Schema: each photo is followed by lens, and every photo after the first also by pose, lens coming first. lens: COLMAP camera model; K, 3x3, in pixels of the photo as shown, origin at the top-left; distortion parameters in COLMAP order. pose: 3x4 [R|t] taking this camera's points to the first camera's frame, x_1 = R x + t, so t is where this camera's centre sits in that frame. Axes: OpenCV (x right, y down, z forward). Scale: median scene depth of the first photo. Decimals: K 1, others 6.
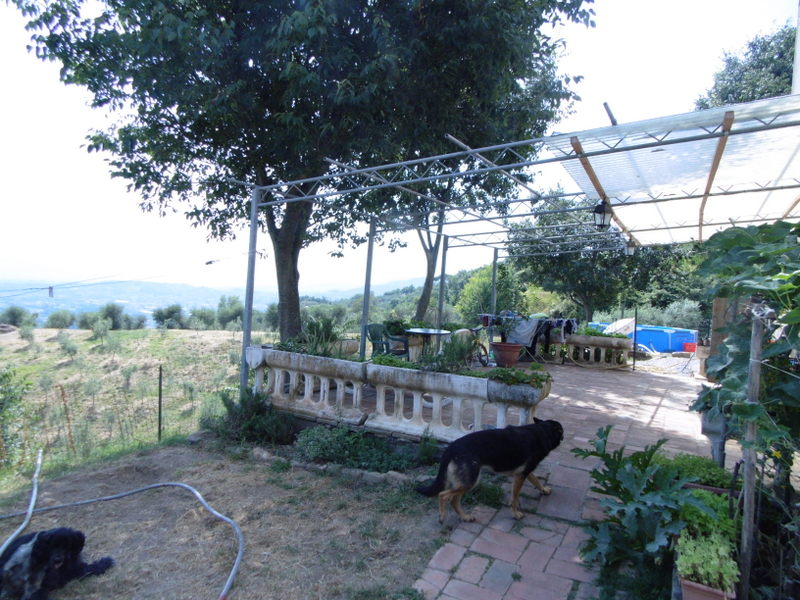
lens RADIAL K [[528.0, 0, 397.2], [0, 528.0, 299.2], [0, 0, 1]] dist [0.012287, -0.004226]
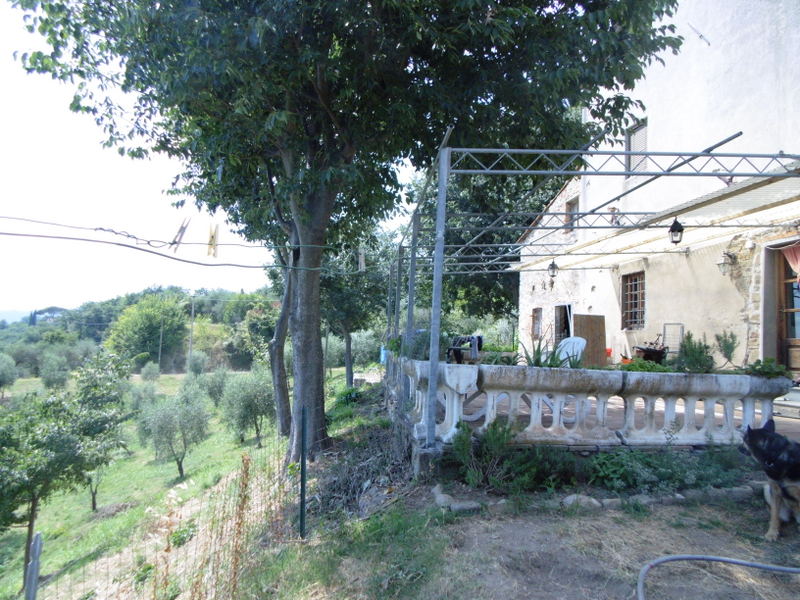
lens RADIAL K [[528.0, 0, 397.2], [0, 528.0, 299.2], [0, 0, 1]] dist [0.012287, -0.004226]
pose [[0.793539, 0.021129, 0.608152, -0.894987], [0.017851, 0.998159, -0.057971, 0.049178], [-0.608257, 0.056858, 0.791701, 0.552135]]
